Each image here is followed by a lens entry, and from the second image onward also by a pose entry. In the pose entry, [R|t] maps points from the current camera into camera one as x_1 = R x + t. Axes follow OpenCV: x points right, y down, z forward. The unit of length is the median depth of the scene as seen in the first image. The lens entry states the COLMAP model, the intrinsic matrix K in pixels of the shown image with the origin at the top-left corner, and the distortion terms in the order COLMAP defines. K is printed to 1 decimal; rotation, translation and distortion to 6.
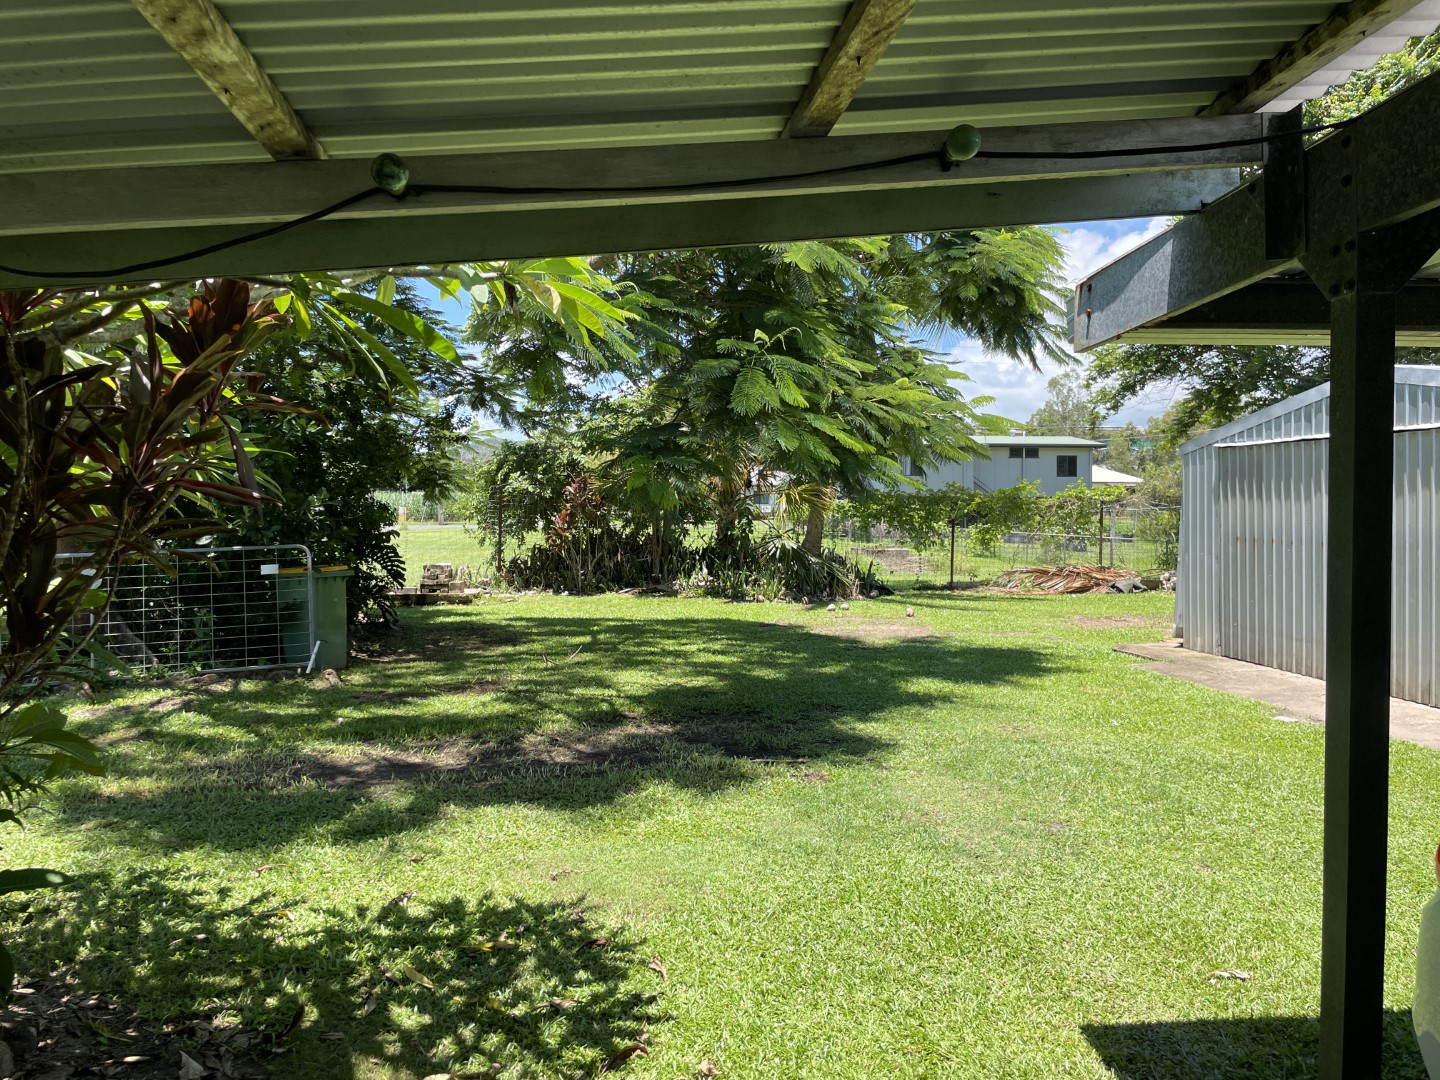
lens RADIAL K [[1095.2, 0, 714.0], [0, 1095.2, 539.4], [0, 0, 1]] dist [0.048711, -0.047679]
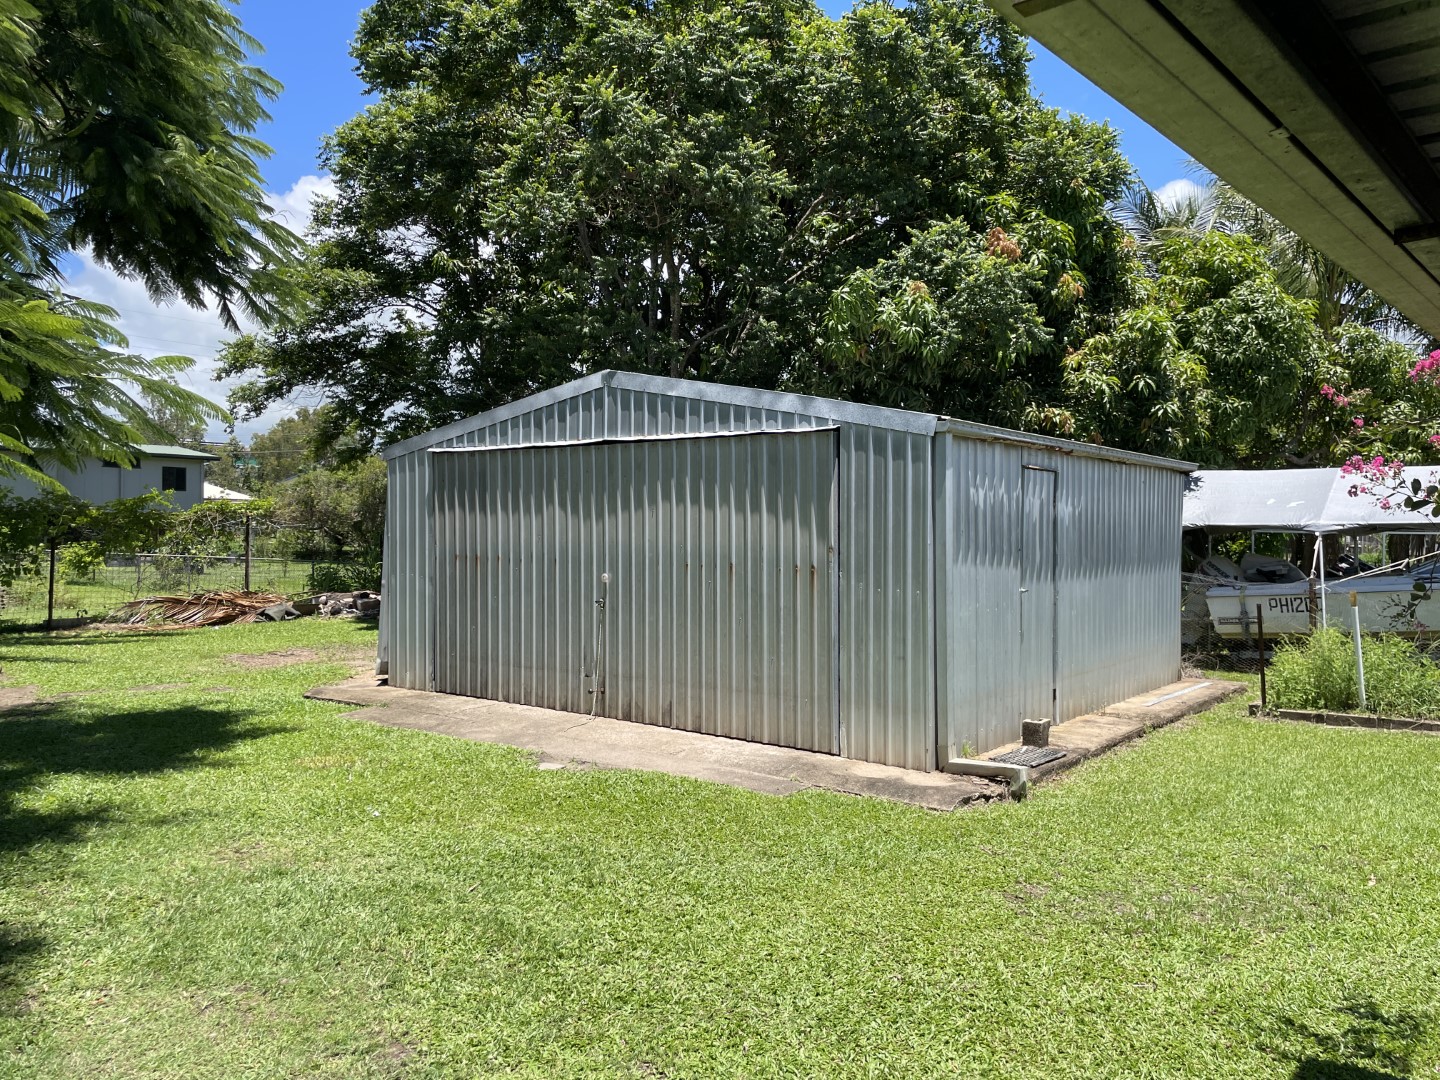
lens RADIAL K [[1095.2, 0, 733.4], [0, 1095.2, 526.4], [0, 0, 1]] dist [0.048711, -0.047679]
pose [[0.703690, 0.002976, 0.710501, 0.003922], [0.017375, 0.999620, -0.021396, -0.001364], [-0.710294, 0.027401, 0.703371, 0.122546]]
